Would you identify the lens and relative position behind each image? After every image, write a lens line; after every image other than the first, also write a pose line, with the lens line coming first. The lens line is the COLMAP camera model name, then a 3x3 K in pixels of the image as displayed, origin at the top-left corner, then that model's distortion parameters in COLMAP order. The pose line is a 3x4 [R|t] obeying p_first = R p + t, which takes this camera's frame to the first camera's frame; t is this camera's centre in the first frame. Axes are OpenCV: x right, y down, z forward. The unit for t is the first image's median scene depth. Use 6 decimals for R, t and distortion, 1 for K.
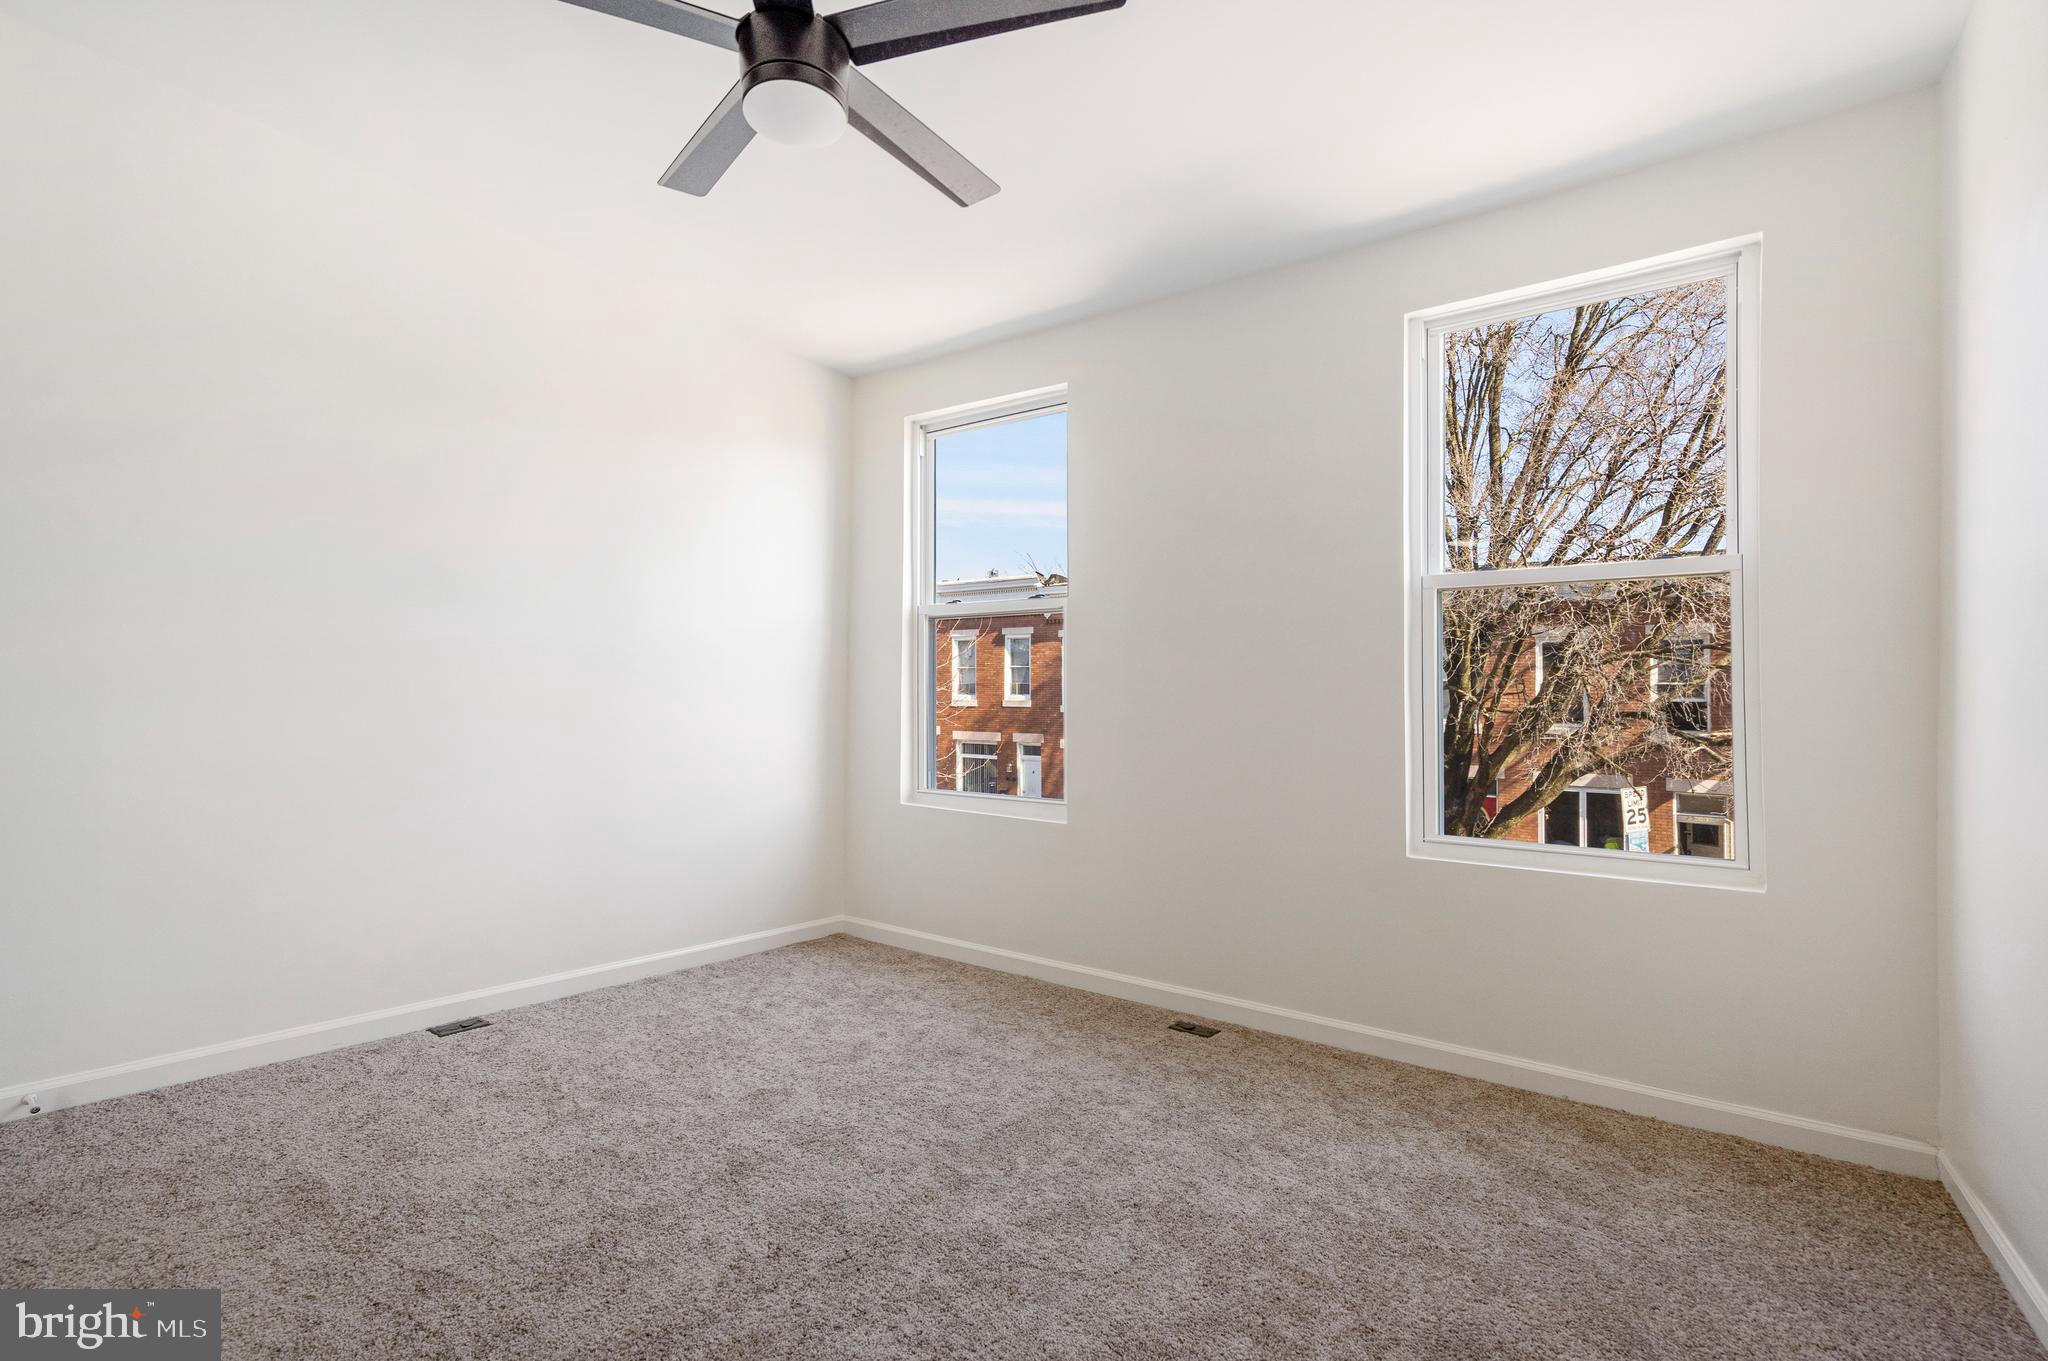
lens RADIAL K [[928.2, 0, 967.5], [0, 928.2, 687.8], [0, 0, 1]] dist [-0.002588, -0.000407]
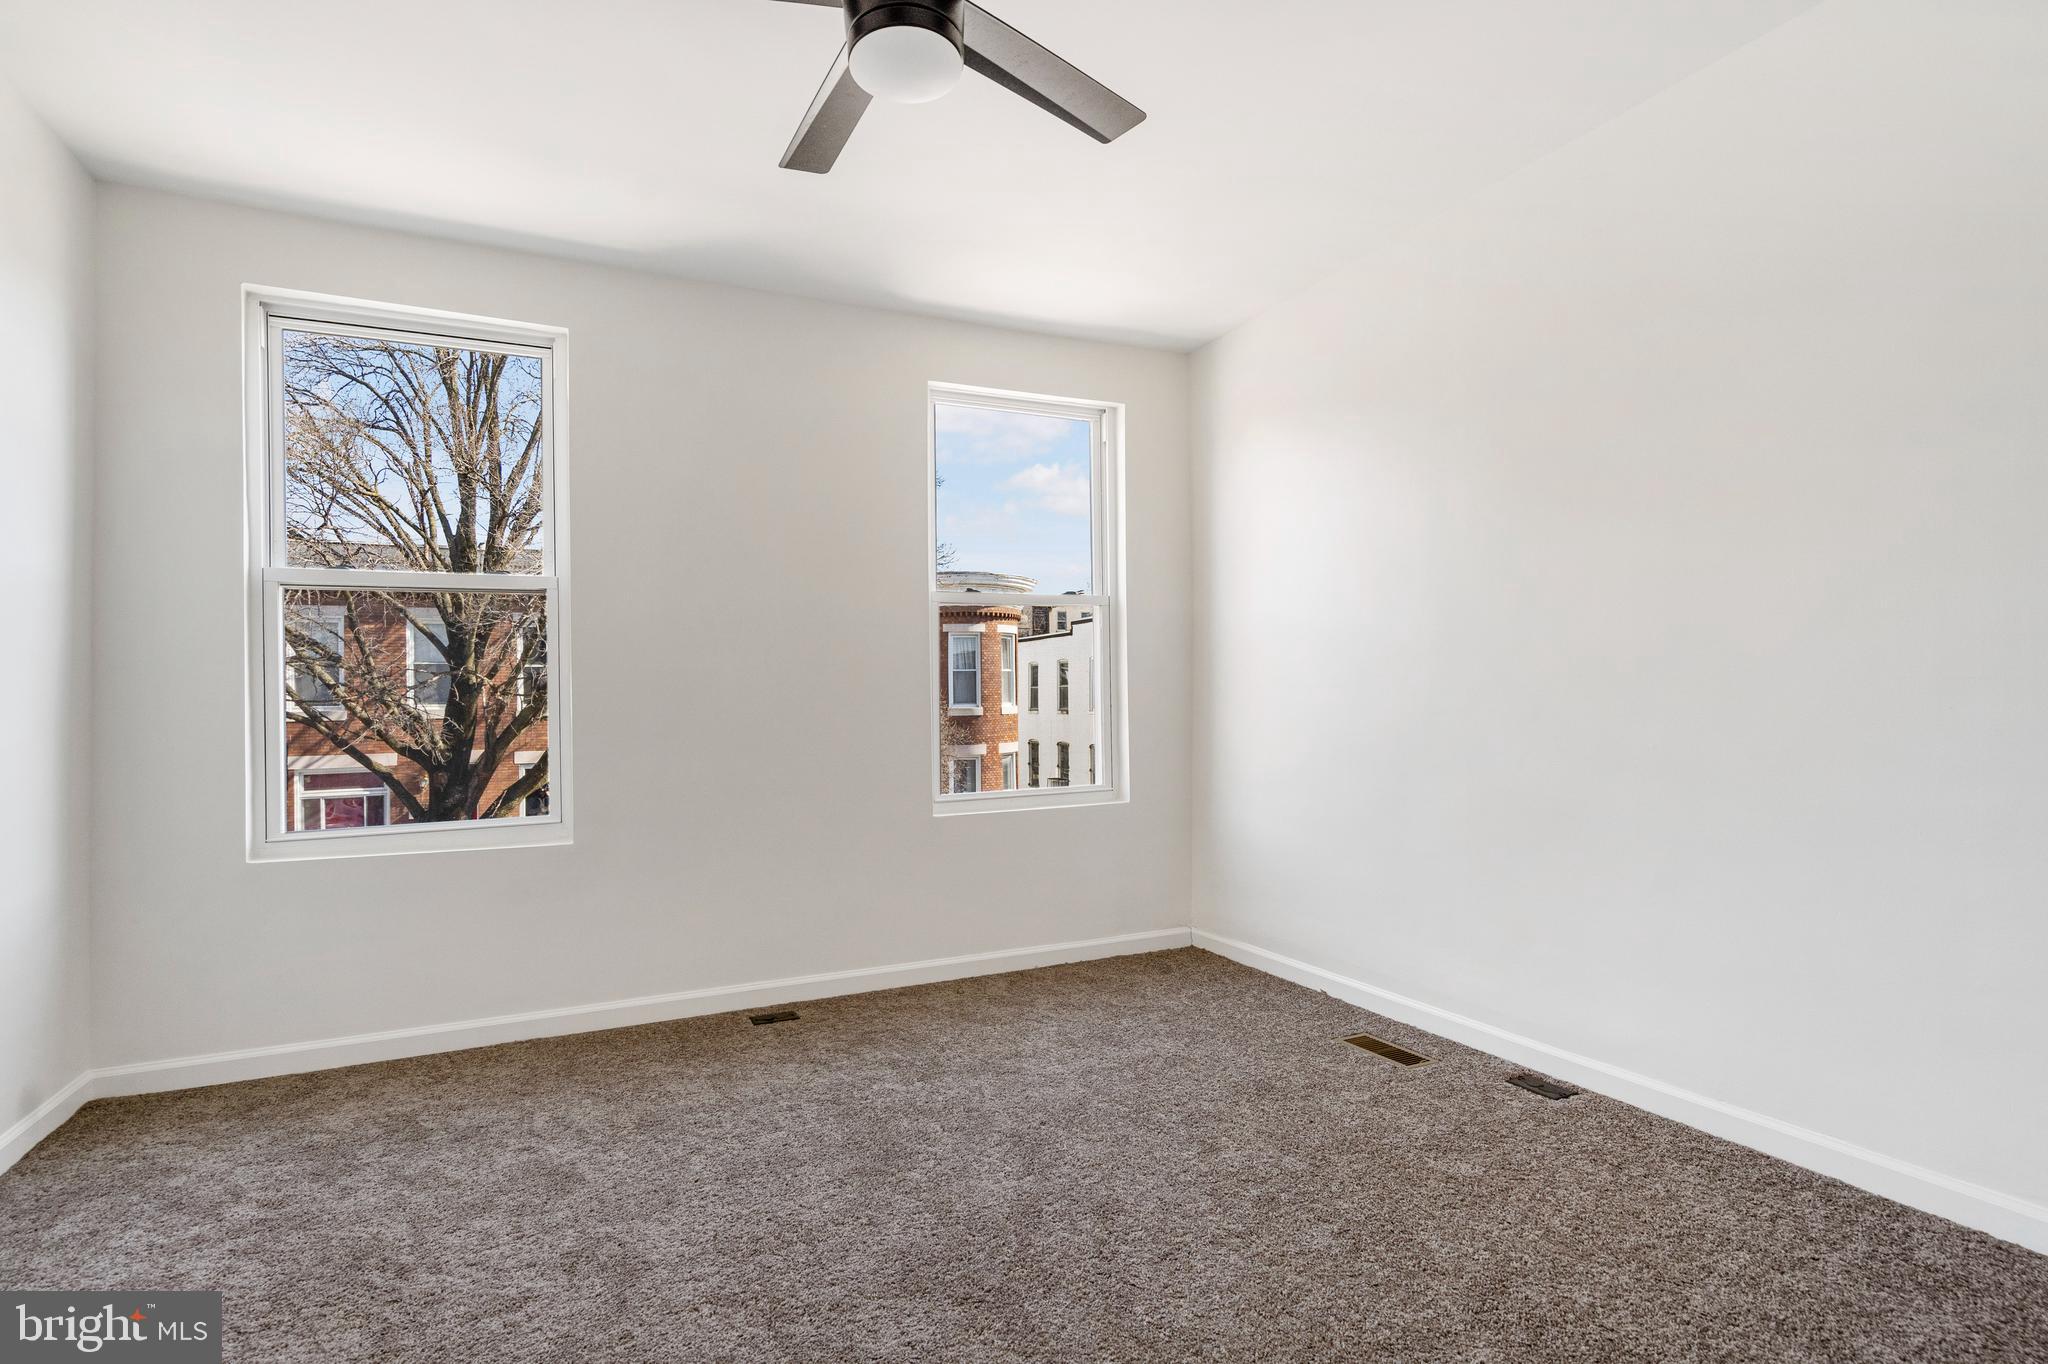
lens RADIAL K [[939.8, 0, 1022.0], [0, 939.8, 664.4], [0, 0, 1]] dist [0.000913, 0.000389]
pose [[0.489980, 0.001057, 0.871733, -0.564756], [0.003126, 0.999991, -0.002970, -0.019921], [-0.871728, 0.004180, 0.489973, 0.270192]]
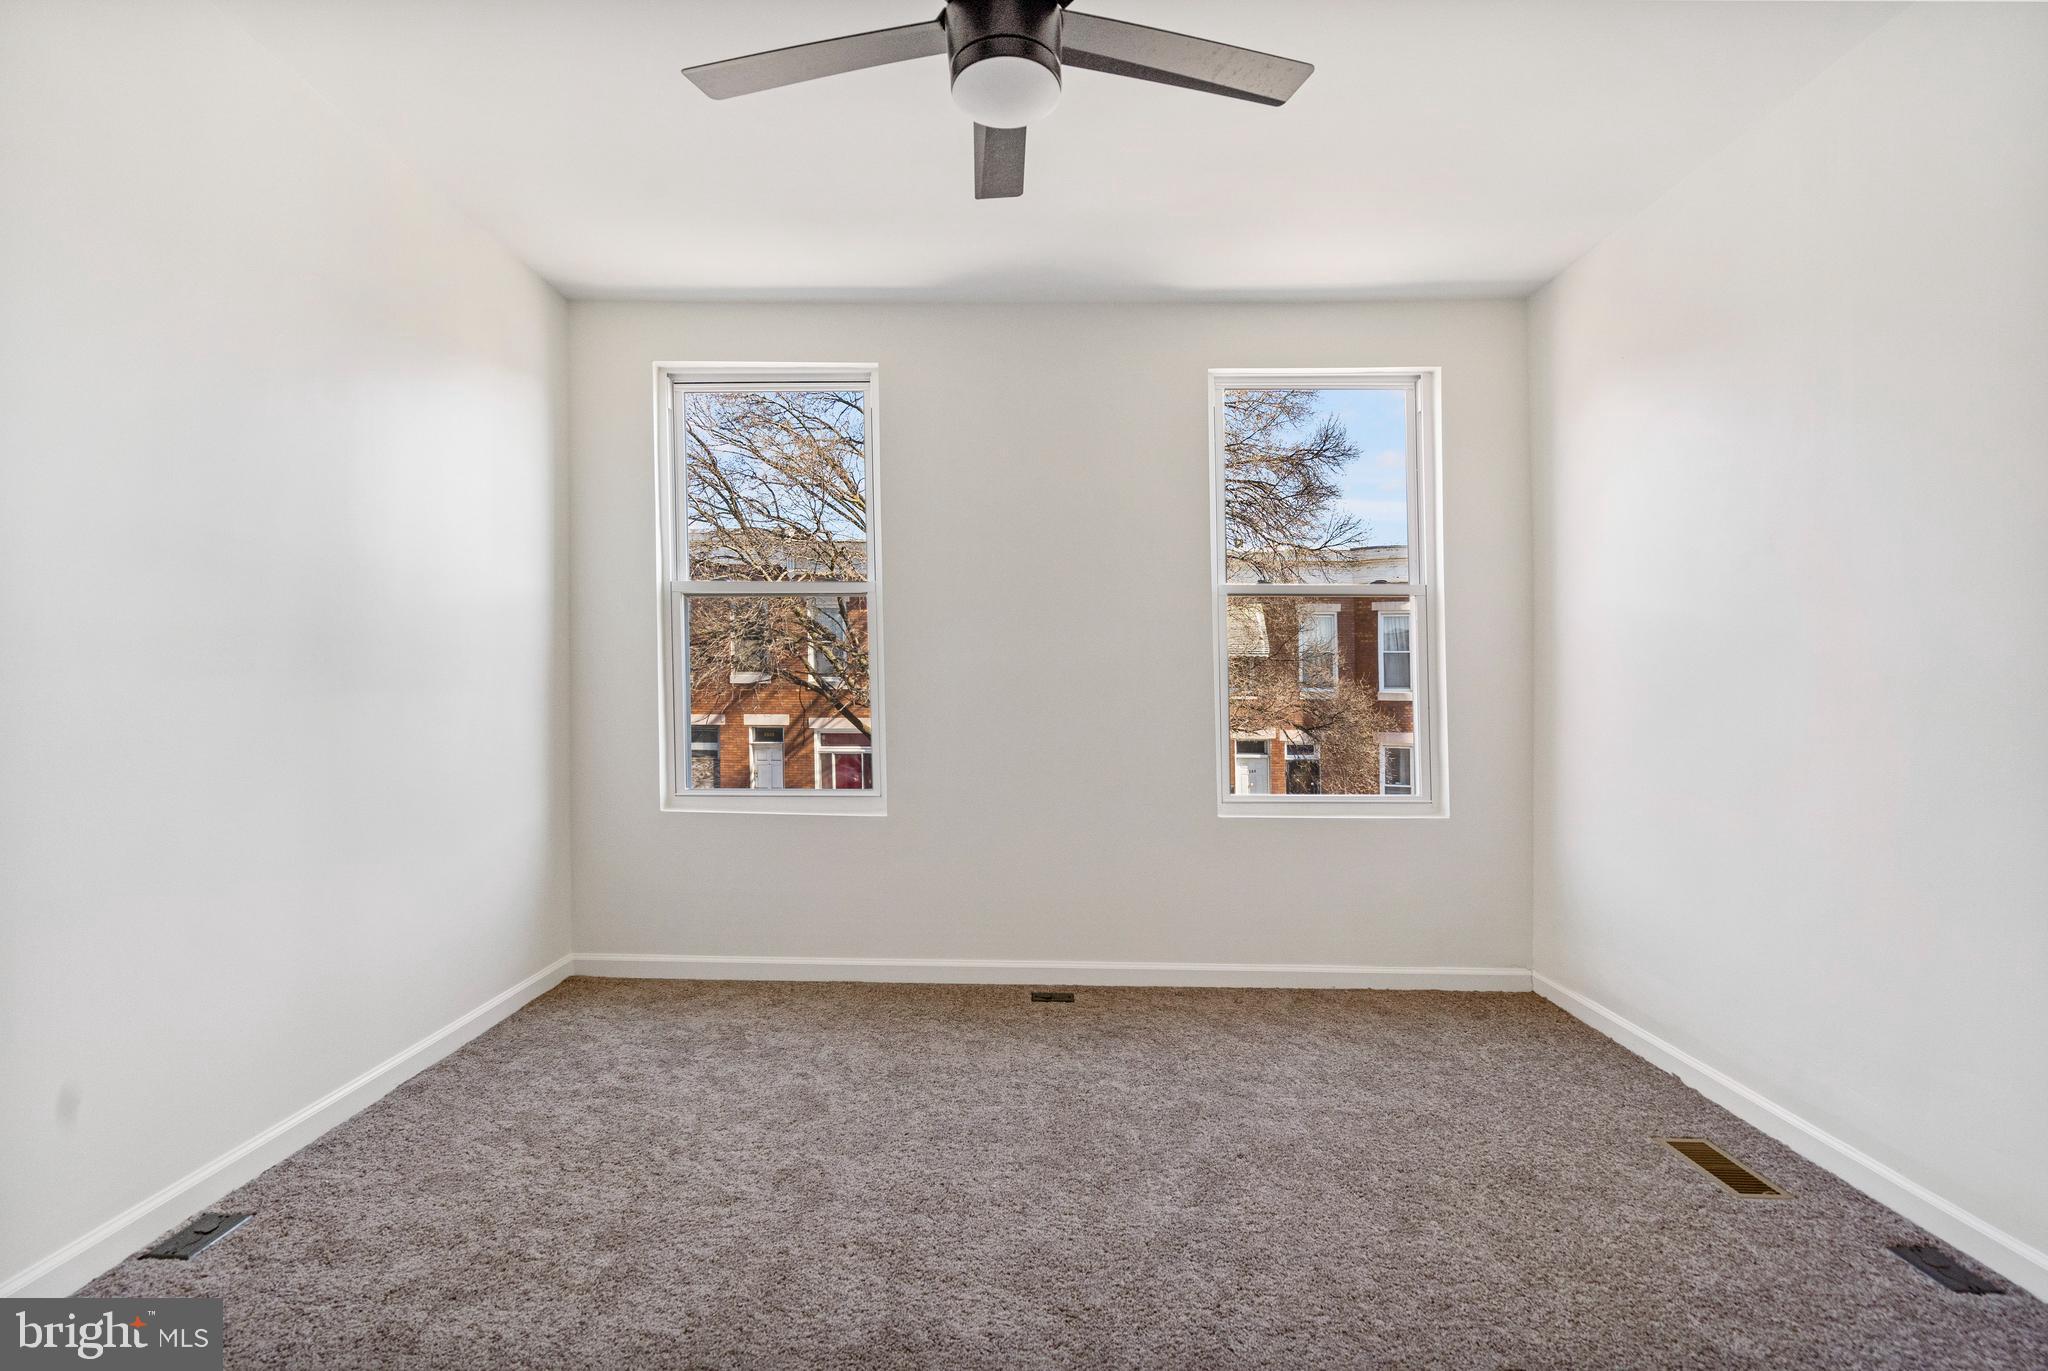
lens RADIAL K [[948.5, 0, 1028.4], [0, 948.5, 656.8], [0, 0, 1]] dist [-0.001906, 0.001307]
pose [[0.815205, -0.003658, 0.579161, -0.442985], [-0.003073, 0.999939, 0.010642, -0.040618], [-0.579164, -0.010455, 0.815144, 0.133912]]
